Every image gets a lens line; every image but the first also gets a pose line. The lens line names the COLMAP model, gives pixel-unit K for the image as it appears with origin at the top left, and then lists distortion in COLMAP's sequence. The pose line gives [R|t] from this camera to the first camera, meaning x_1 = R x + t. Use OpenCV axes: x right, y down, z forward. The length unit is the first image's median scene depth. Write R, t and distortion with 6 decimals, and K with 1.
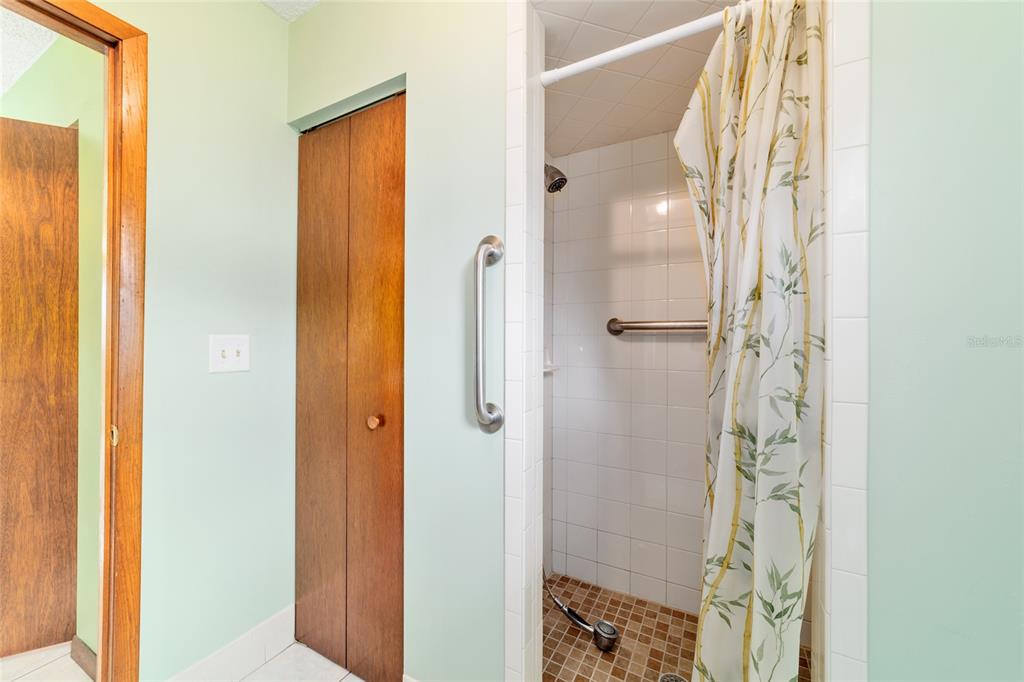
lens RADIAL K [[388.5, 0, 508.4], [0, 388.5, 340.1], [0, 0, 1]] dist [-0.012101, 0.000312]
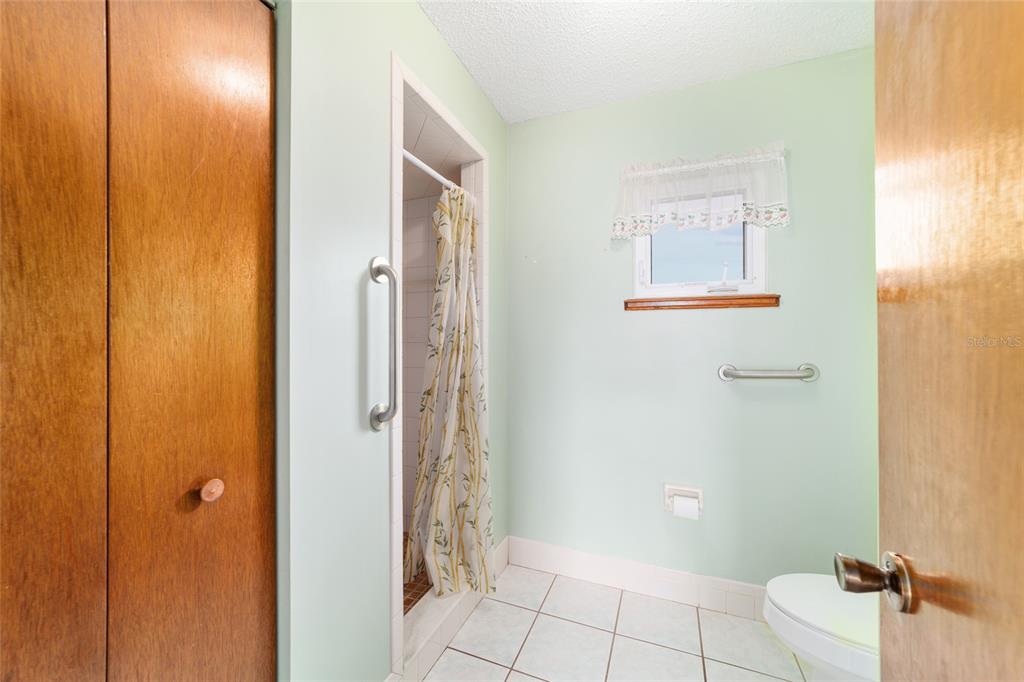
lens RADIAL K [[388.5, 0, 508.4], [0, 388.5, 340.1], [0, 0, 1]] dist [-0.012101, 0.000312]
pose [[-0.105582, 0.002010, 0.994409, -0.970165], [0.000523, 0.999998, -0.001966, -0.017365], [-0.994410, 0.000312, -0.105583, 0.598597]]
